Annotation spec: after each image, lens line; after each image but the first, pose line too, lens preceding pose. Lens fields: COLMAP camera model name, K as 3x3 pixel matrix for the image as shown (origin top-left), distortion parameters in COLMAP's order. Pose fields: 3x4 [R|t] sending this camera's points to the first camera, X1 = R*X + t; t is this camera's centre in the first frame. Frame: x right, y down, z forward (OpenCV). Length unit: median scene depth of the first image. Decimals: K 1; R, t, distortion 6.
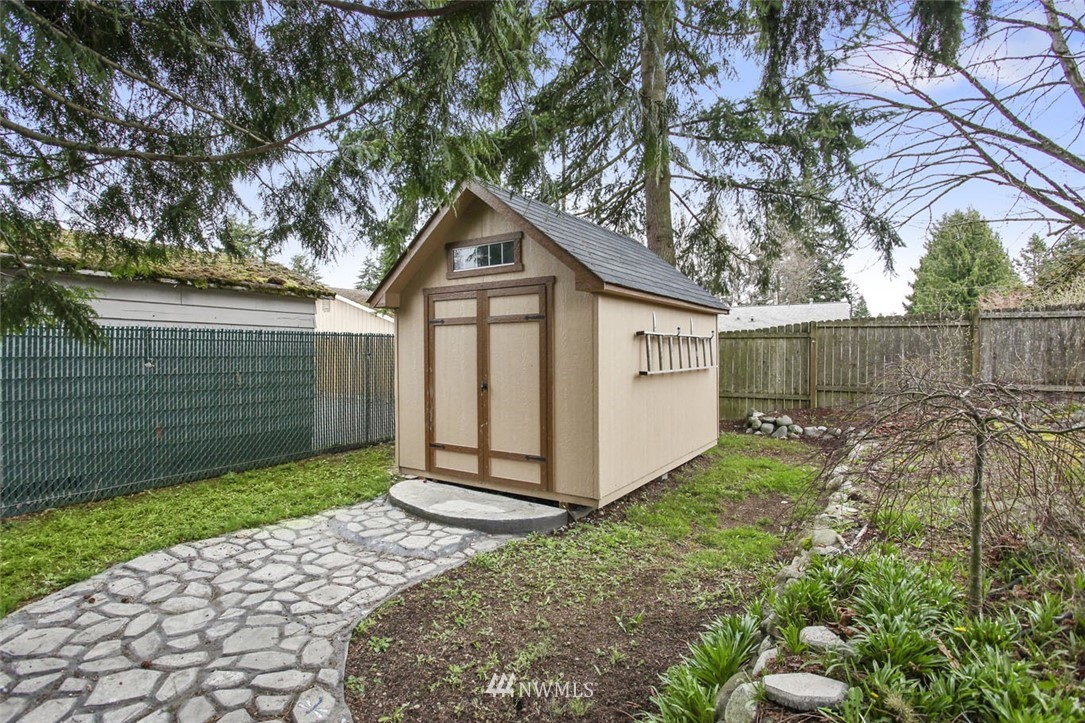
lens RADIAL K [[533.3, 0, 542.5], [0, 533.3, 361.5], [0, 0, 1]] dist [-0.057629, 0.022150]
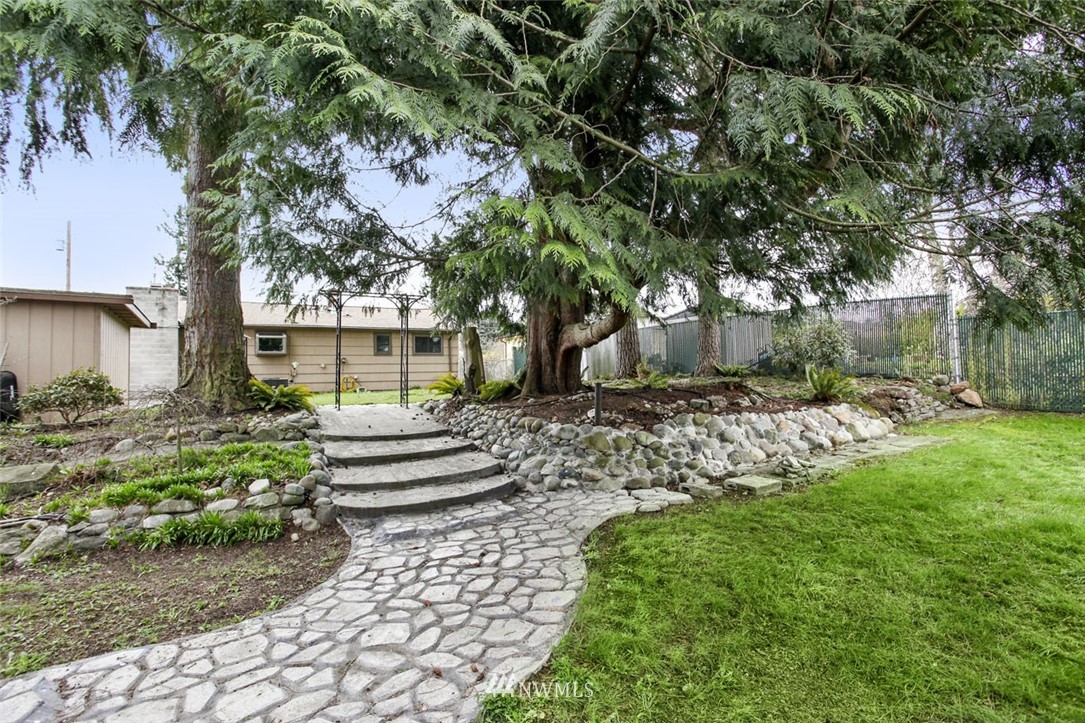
lens RADIAL K [[533.3, 0, 542.5], [0, 533.3, 361.5], [0, 0, 1]] dist [-0.057629, 0.022150]
pose [[-0.878954, 0.040920, 0.475147, -1.339664], [0.039646, 0.999133, -0.012707, 0.014487], [-0.475255, 0.007669, -0.879815, 1.615354]]
